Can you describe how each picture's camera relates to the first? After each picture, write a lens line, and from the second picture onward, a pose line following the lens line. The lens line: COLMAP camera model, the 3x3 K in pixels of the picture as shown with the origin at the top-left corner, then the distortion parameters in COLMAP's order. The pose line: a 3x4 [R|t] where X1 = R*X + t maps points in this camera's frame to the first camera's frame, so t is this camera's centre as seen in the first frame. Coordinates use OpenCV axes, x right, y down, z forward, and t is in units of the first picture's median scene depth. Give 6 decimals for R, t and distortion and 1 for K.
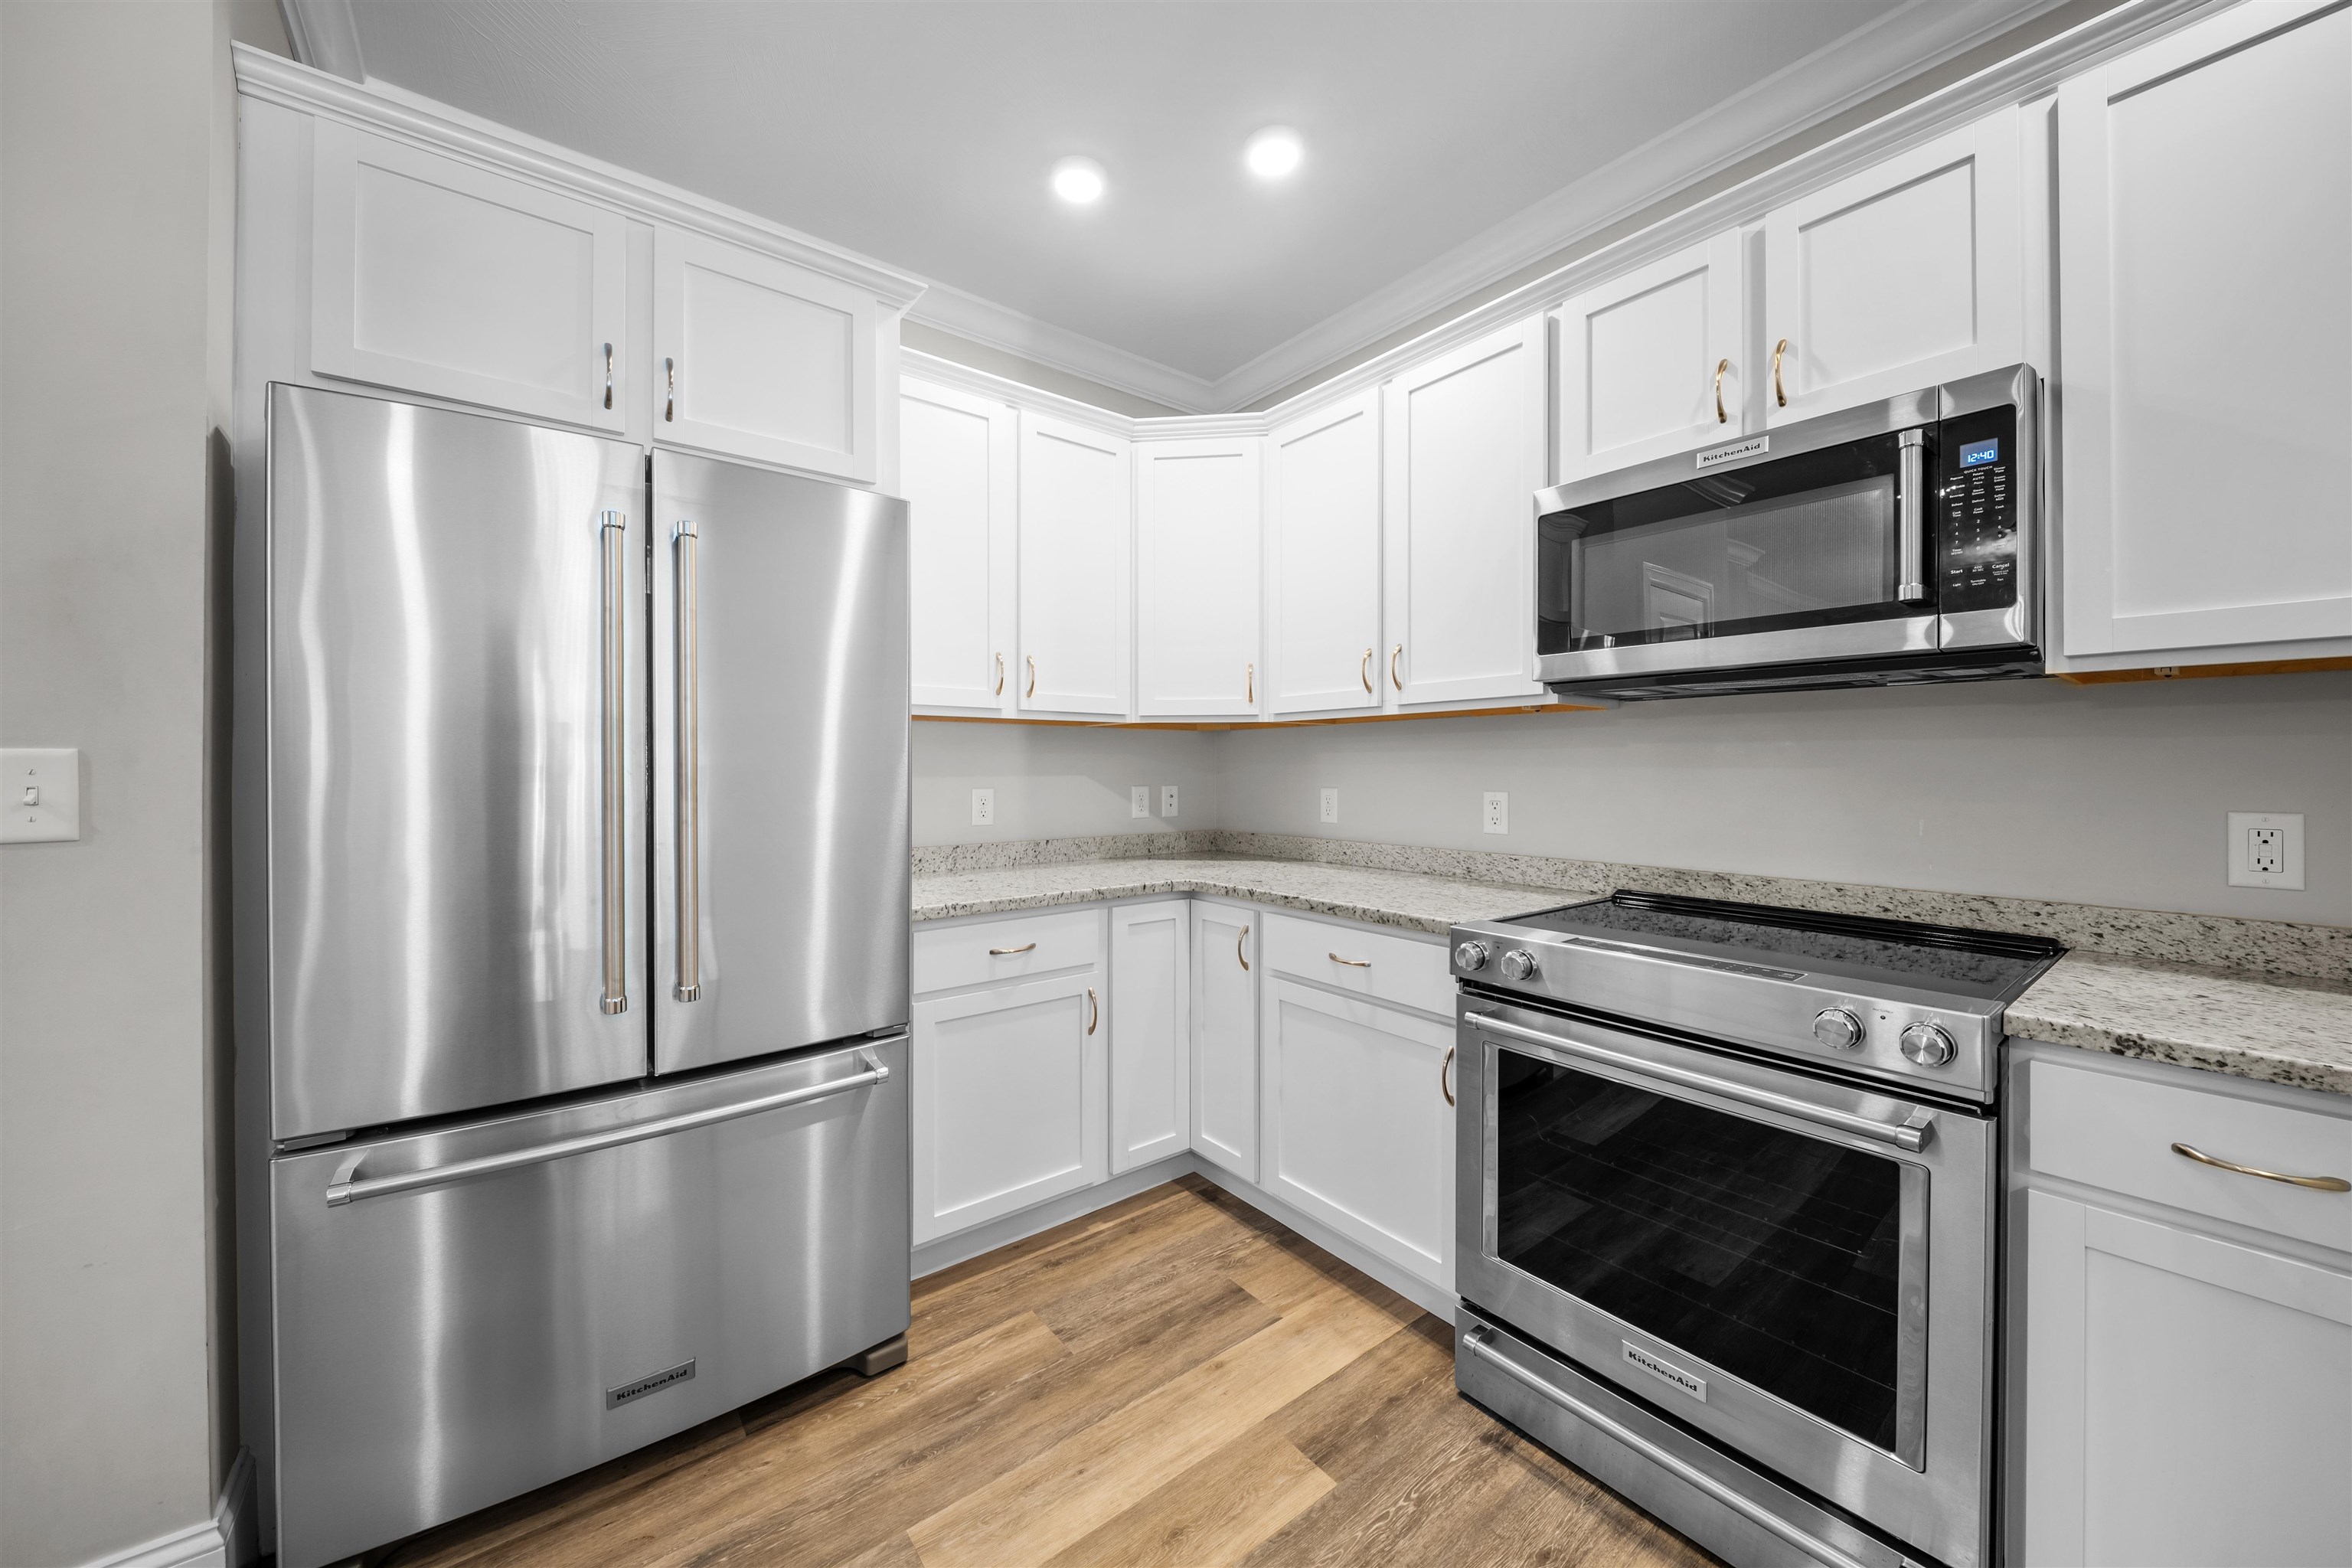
lens RADIAL K [[840.8, 0, 1157.4], [0, 840.8, 764.6], [0, 0, 1]] dist [-0.004148, -0.001731]
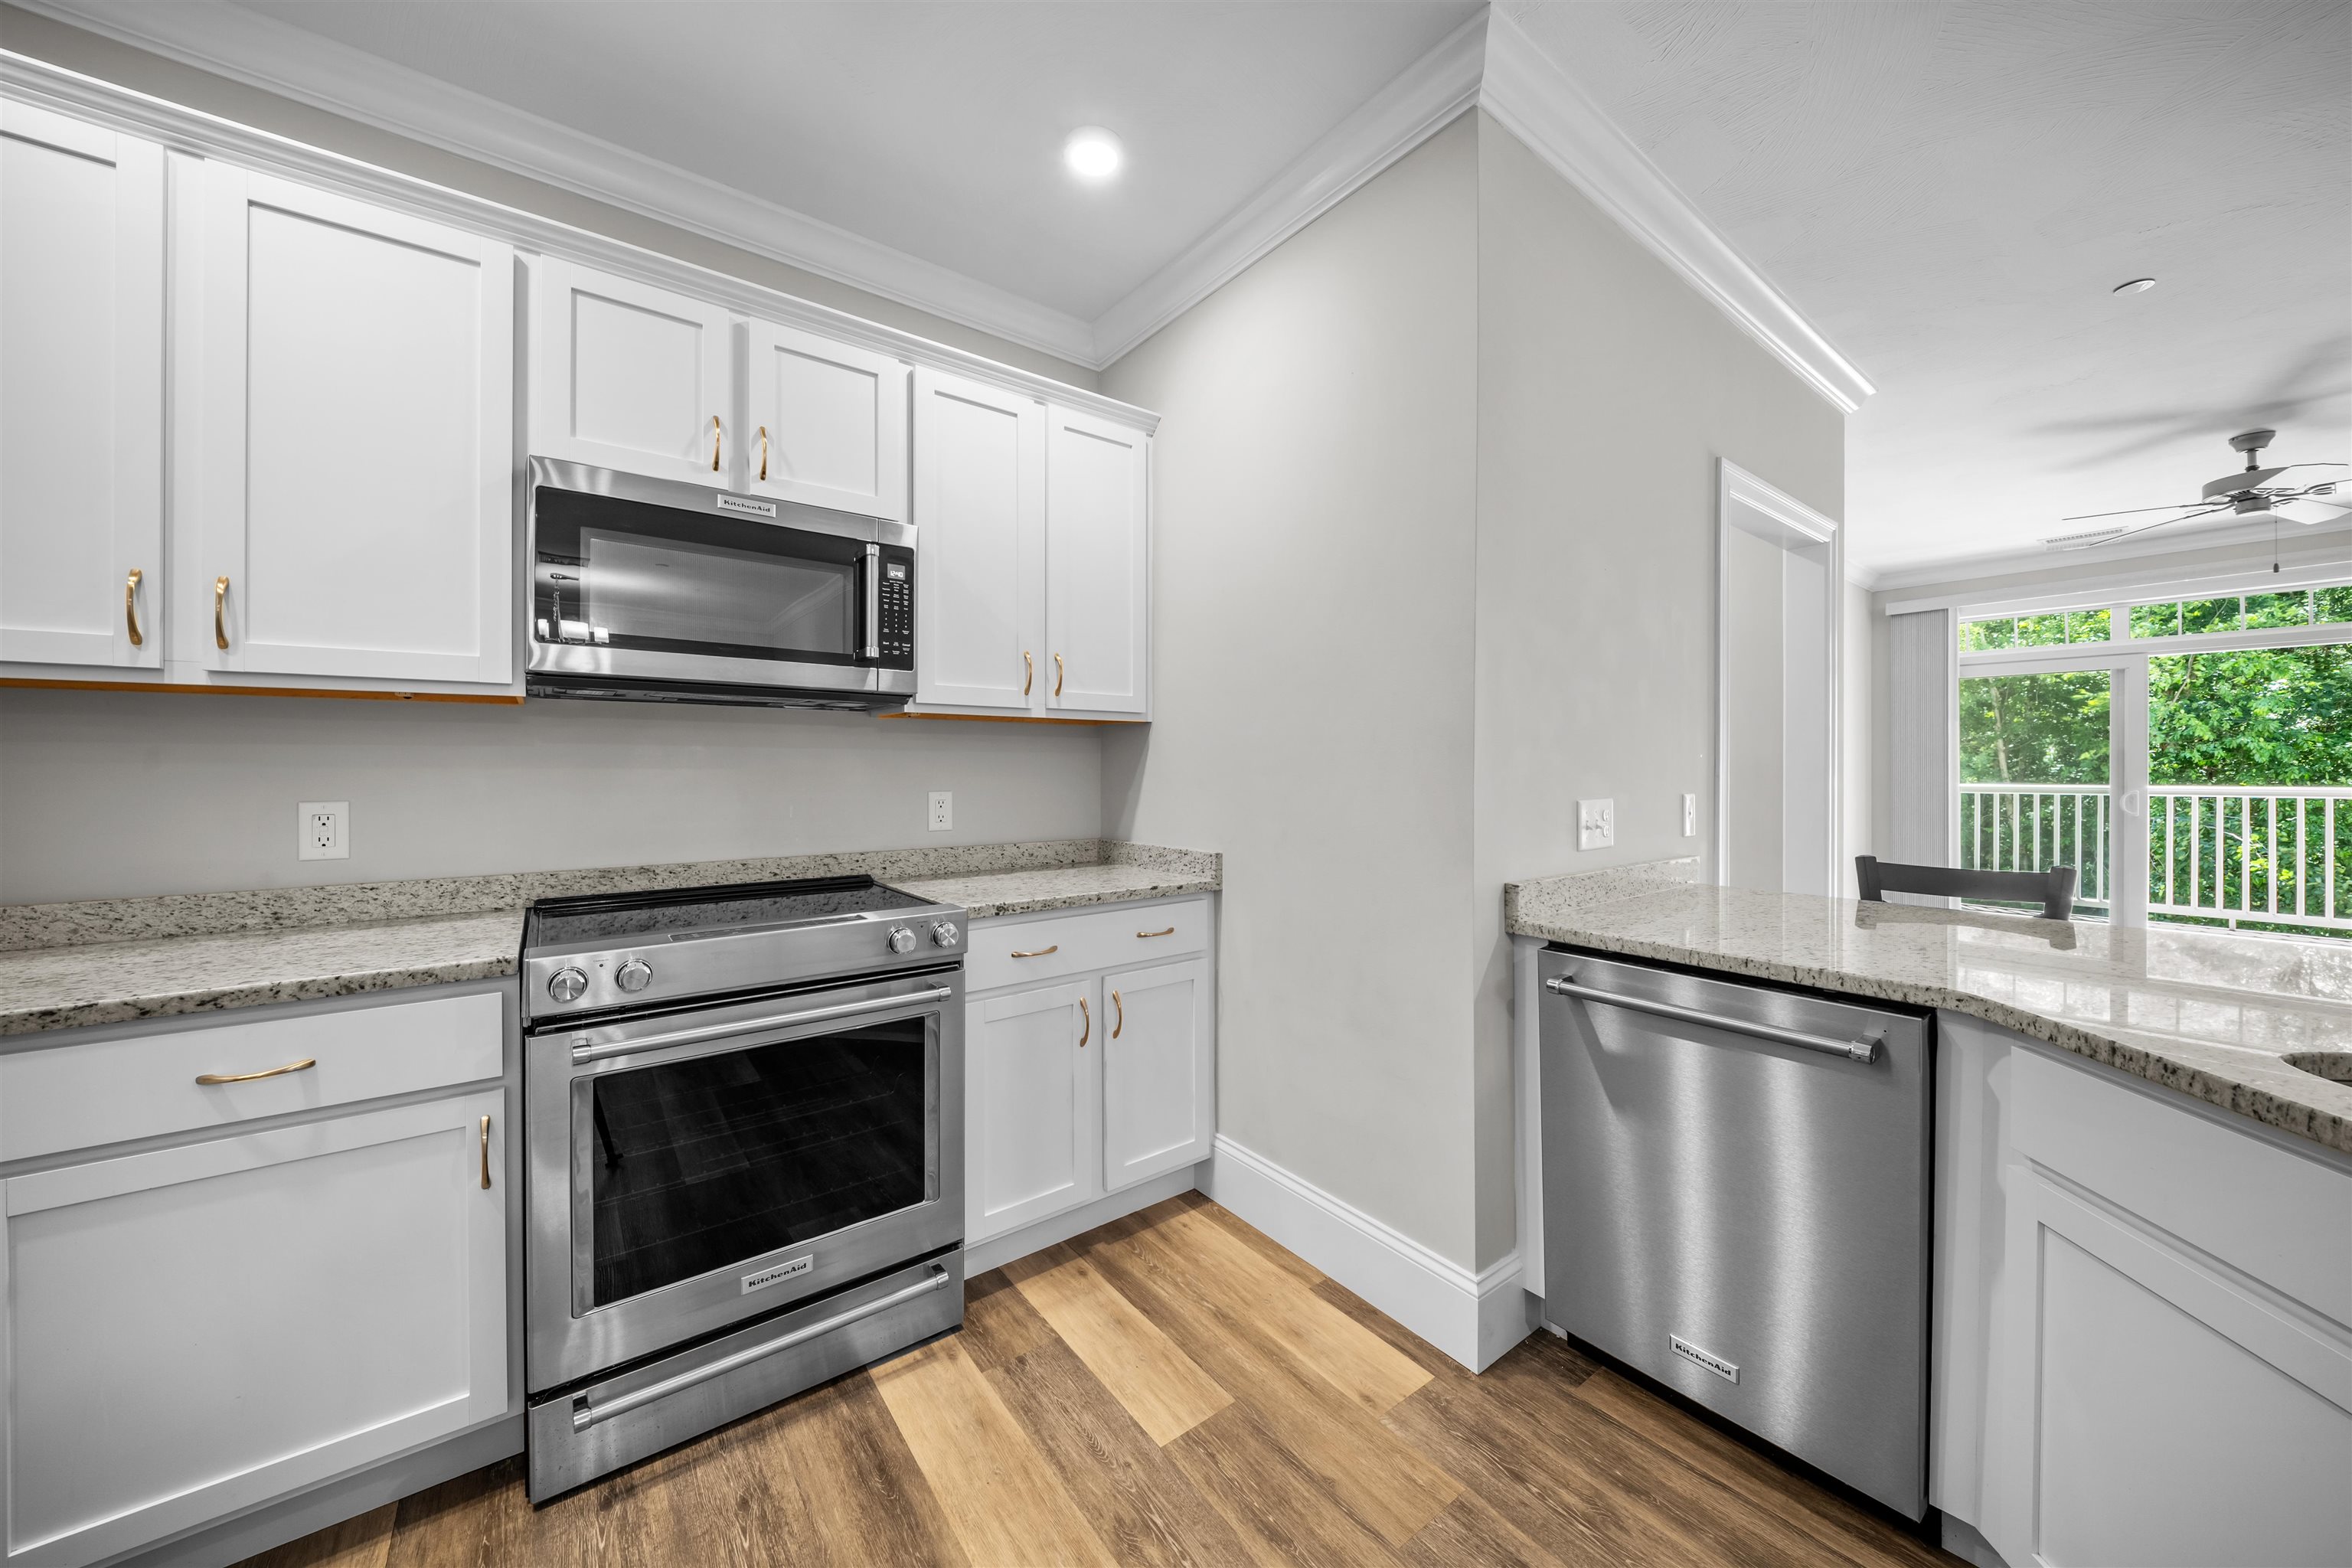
lens RADIAL K [[840.8, 0, 1199.1], [0, 840.8, 772.0], [0, 0, 1]] dist [-0.004148, -0.001731]
pose [[-0.023663, -0.005766, 0.999703, -0.492619], [-0.000850, 0.999983, 0.005748, 0.001106], [-0.999720, -0.000713, -0.023667, 0.352128]]
